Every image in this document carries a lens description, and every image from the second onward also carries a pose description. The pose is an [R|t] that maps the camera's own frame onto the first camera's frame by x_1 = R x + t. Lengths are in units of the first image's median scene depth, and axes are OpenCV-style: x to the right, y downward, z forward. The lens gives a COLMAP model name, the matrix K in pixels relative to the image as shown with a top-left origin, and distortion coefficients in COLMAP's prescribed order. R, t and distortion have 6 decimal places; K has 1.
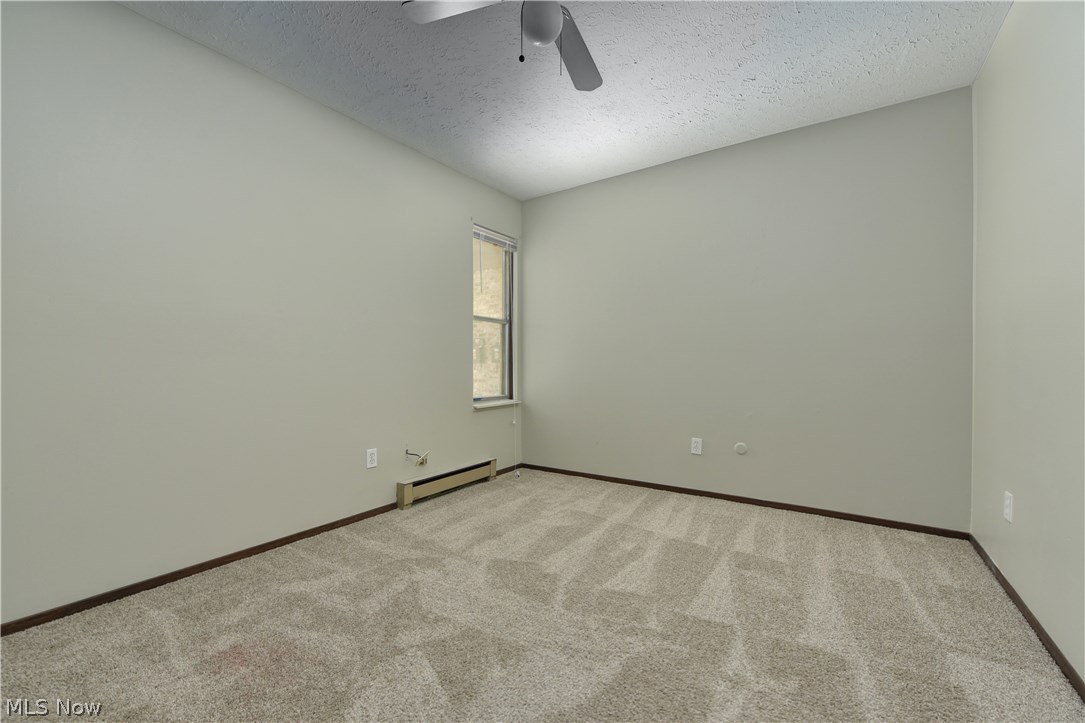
lens RADIAL K [[439.6, 0, 541.3], [0, 439.6, 361.7], [0, 0, 1]] dist [-0.008611, -0.000186]
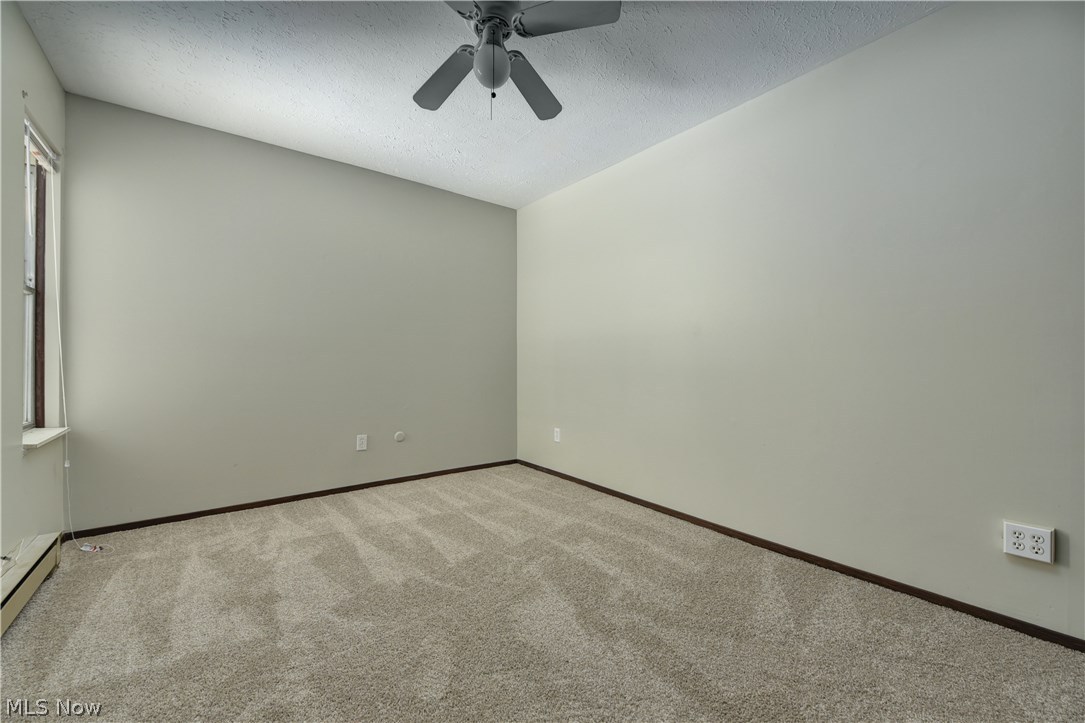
lens RADIAL K [[439.6, 0, 543.4], [0, 439.6, 363.6], [0, 0, 1]] dist [-0.008611, -0.000186]
pose [[0.294808, -0.000905, 0.955556, -0.649151], [-0.004174, 0.999989, 0.002235, -0.002319], [-0.955547, -0.004647, 0.294801, 0.335281]]
